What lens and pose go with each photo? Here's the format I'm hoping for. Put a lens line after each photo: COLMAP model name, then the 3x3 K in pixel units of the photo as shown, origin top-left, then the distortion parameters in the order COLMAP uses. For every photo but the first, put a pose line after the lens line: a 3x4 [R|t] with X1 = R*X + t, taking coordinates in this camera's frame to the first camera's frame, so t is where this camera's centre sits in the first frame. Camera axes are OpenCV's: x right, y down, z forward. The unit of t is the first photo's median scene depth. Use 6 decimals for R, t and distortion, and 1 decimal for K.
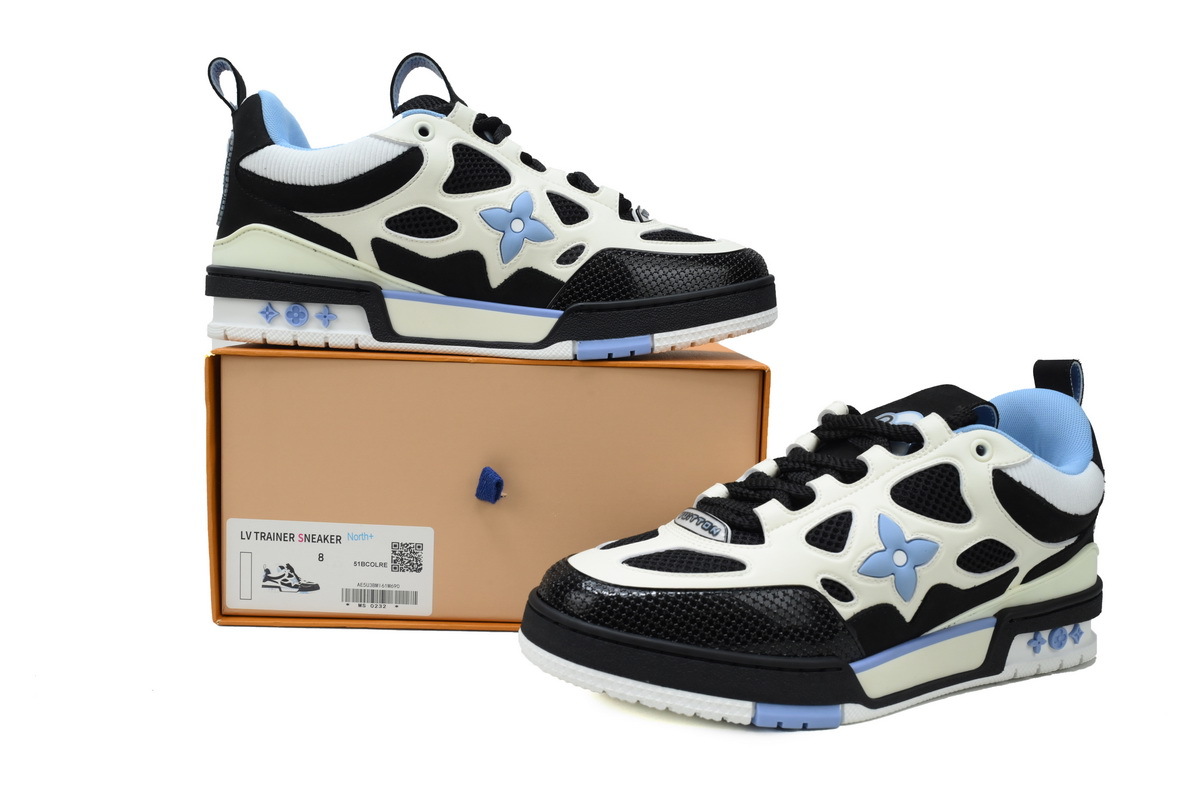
lens RADIAL K [[1125.1, 0, 600.2], [0, 1125.1, 395.0], [0, 0, 1]] dist [-0.011036, 0.000000]
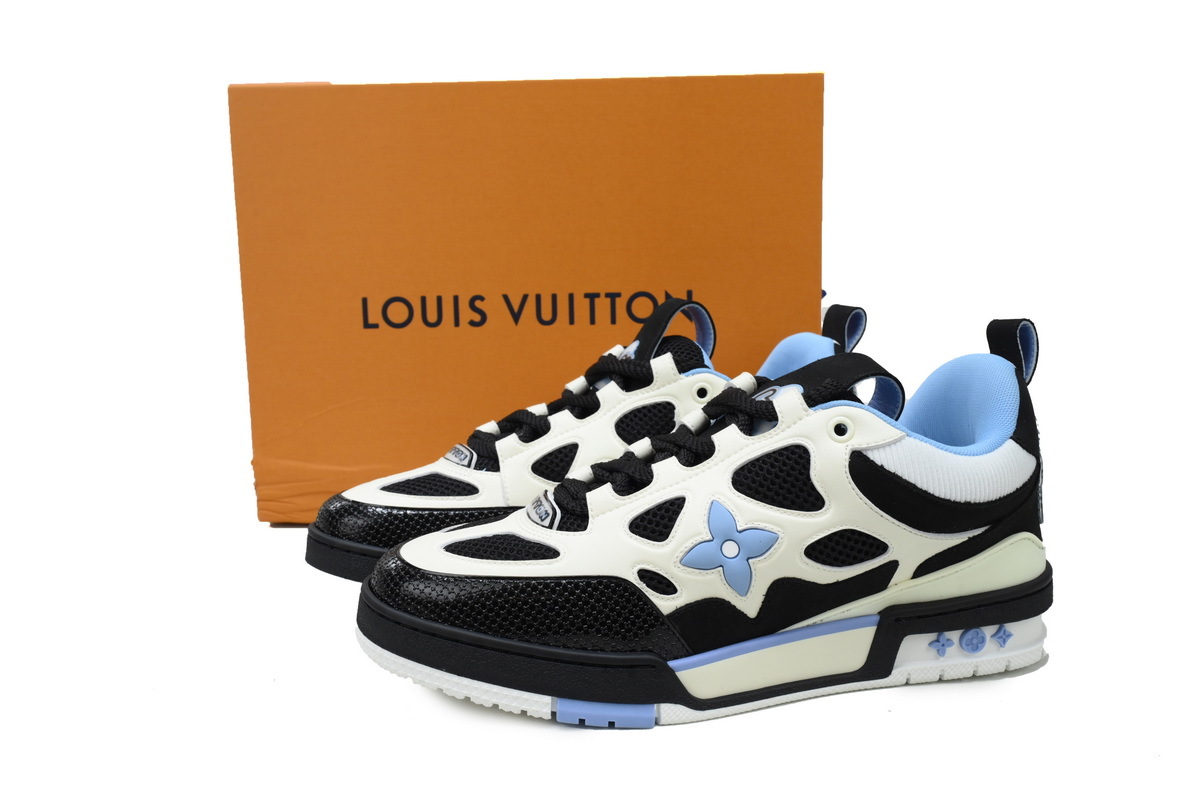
lens RADIAL K [[1125.1, 0, 600.5], [0, 1125.1, 405.3], [0, 0, 1]] dist [-0.011036, 0.000000]
pose [[0.962379, -0.011404, -0.271473, 0.408405], [0.025457, 0.998508, 0.048299, -0.018170], [0.270517, -0.053393, 0.961233, 0.097759]]
